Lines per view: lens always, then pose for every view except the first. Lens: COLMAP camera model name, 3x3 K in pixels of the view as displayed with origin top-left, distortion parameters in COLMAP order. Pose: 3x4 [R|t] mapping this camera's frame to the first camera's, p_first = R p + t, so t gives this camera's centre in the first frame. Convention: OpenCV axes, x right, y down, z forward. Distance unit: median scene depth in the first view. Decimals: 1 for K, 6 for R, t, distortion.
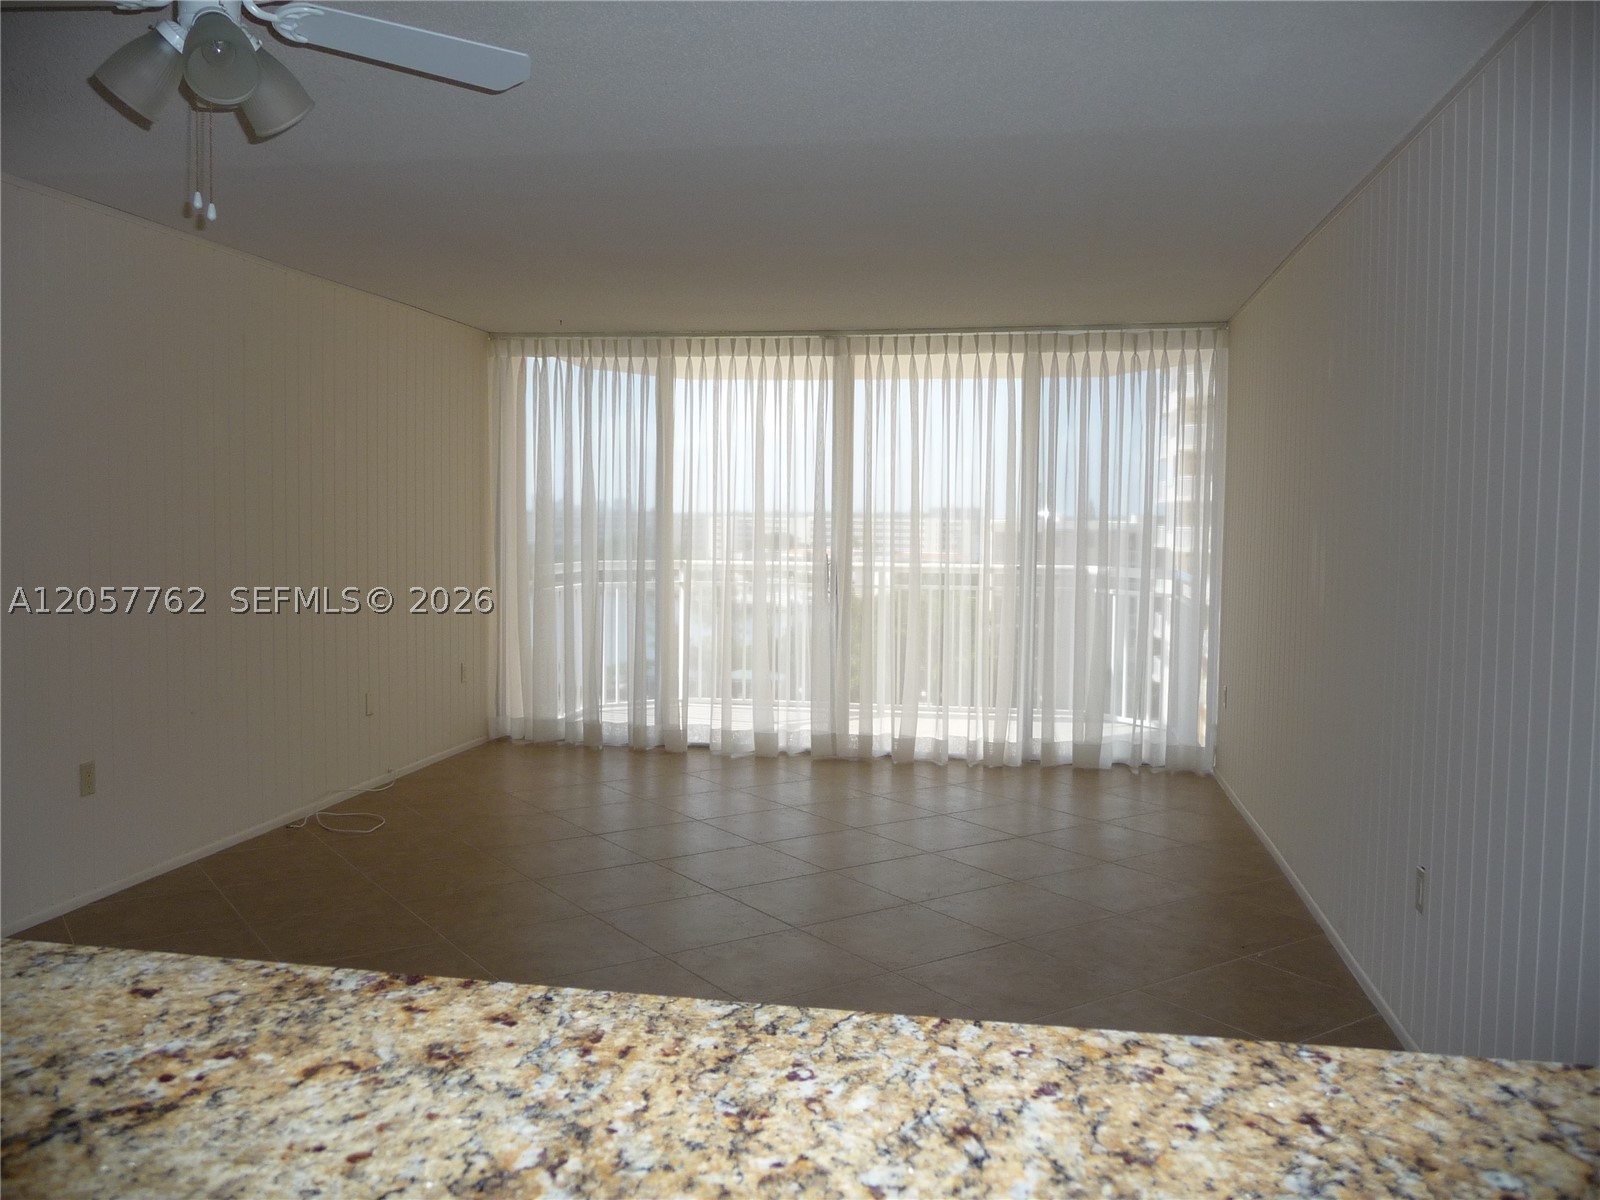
lens RADIAL K [[1310.7, 0, 795.9], [0, 1310.7, 605.9], [0, 0, 1]] dist [-0.051753, 0.044648]
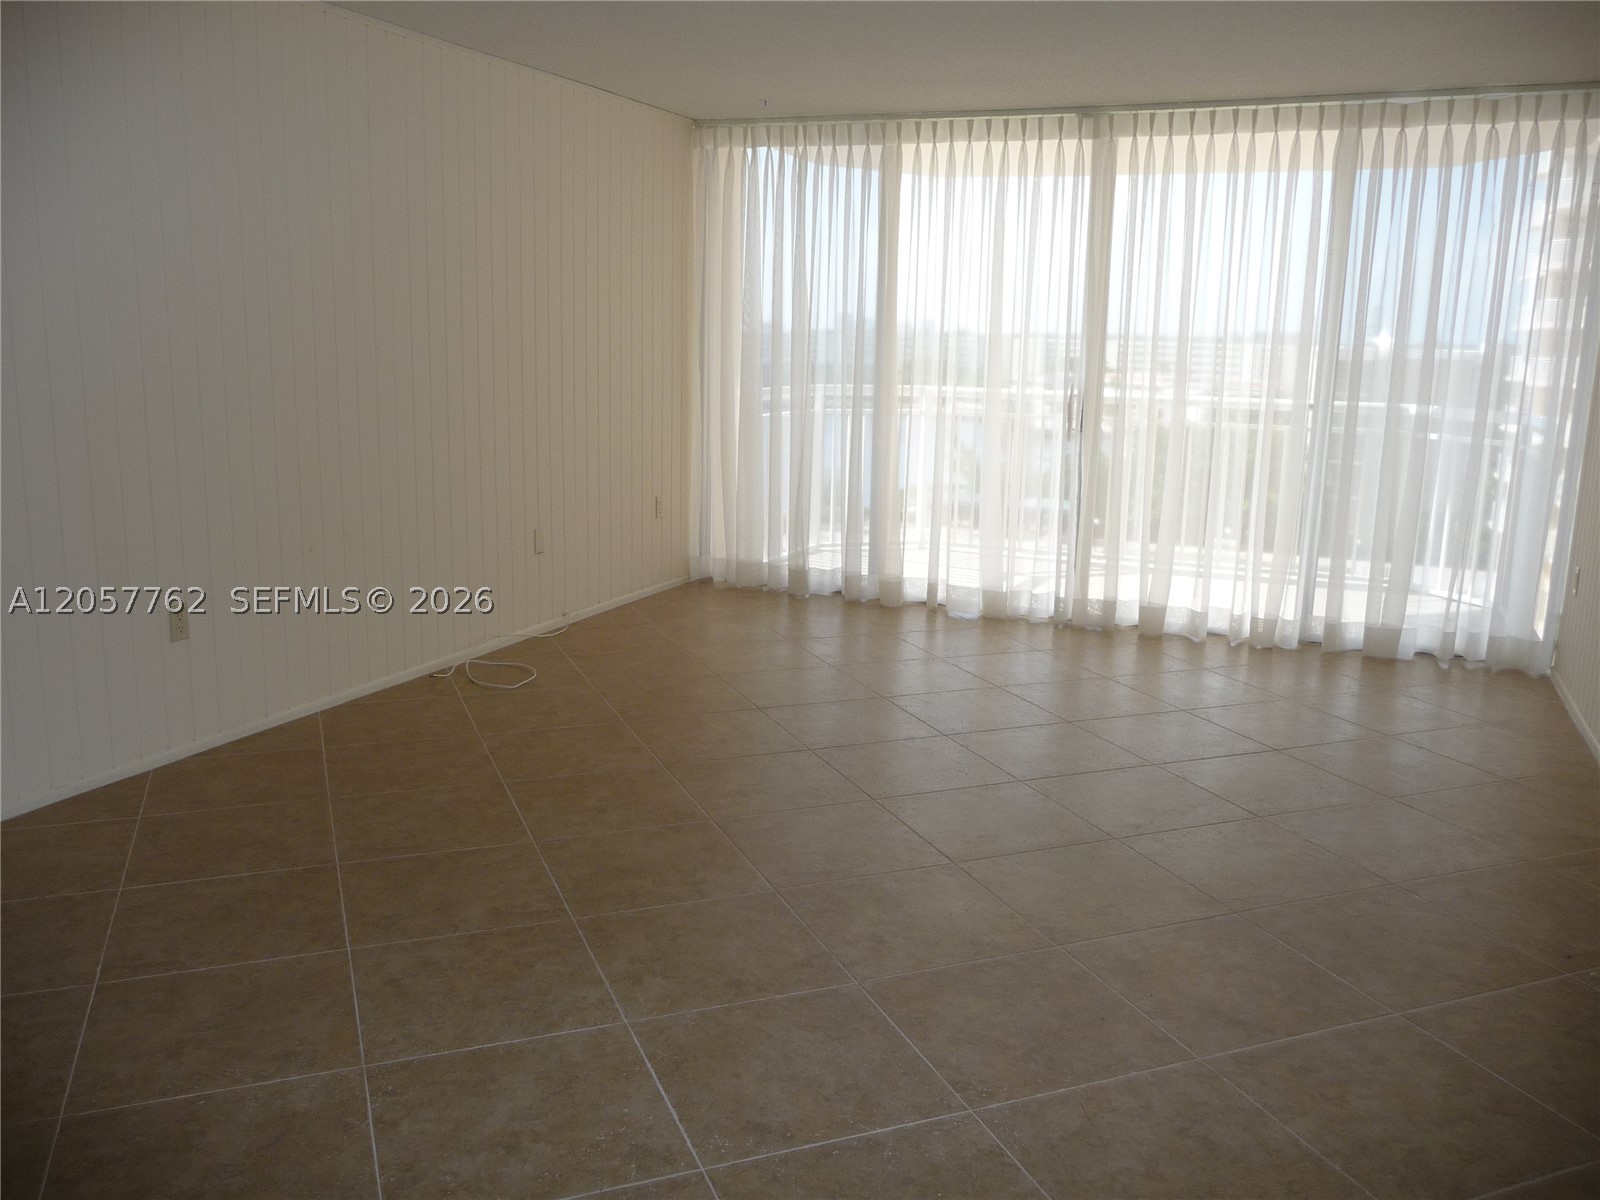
lens RADIAL K [[1310.7, 0, 793.4], [0, 1310.7, 599.8], [0, 0, 1]] dist [-0.051753, 0.044648]
pose [[0.973736, 0.055618, -0.220783, 0.042173], [-0.026622, 0.990865, 0.132201, -0.008203], [0.226119, -0.122851, 0.966322, 0.136789]]
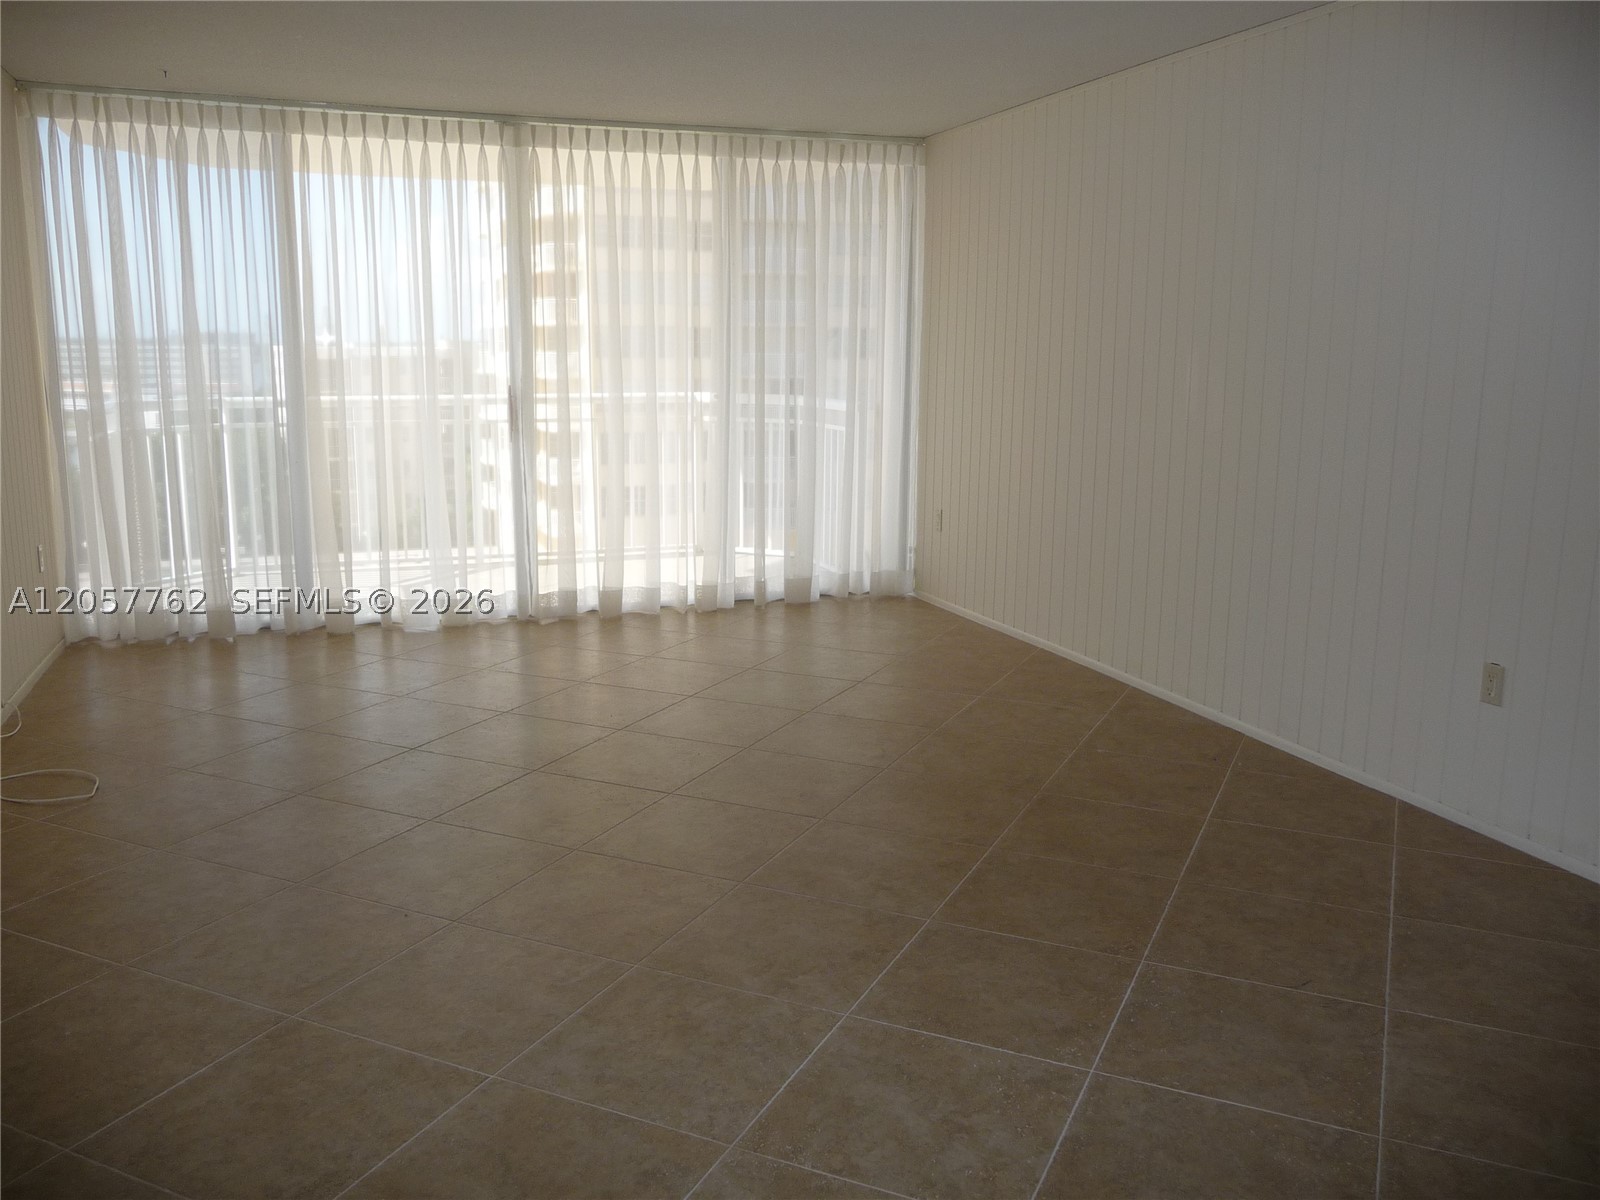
lens RADIAL K [[1310.7, 0, 791.0], [0, 1310.7, 608.6], [0, 0, 1]] dist [-0.051753, 0.044648]
pose [[0.862012, -0.103402, 0.496229, -0.259602], [0.036280, 0.989047, 0.143071, -0.011018], [-0.505588, -0.105326, 0.856322, 0.163516]]
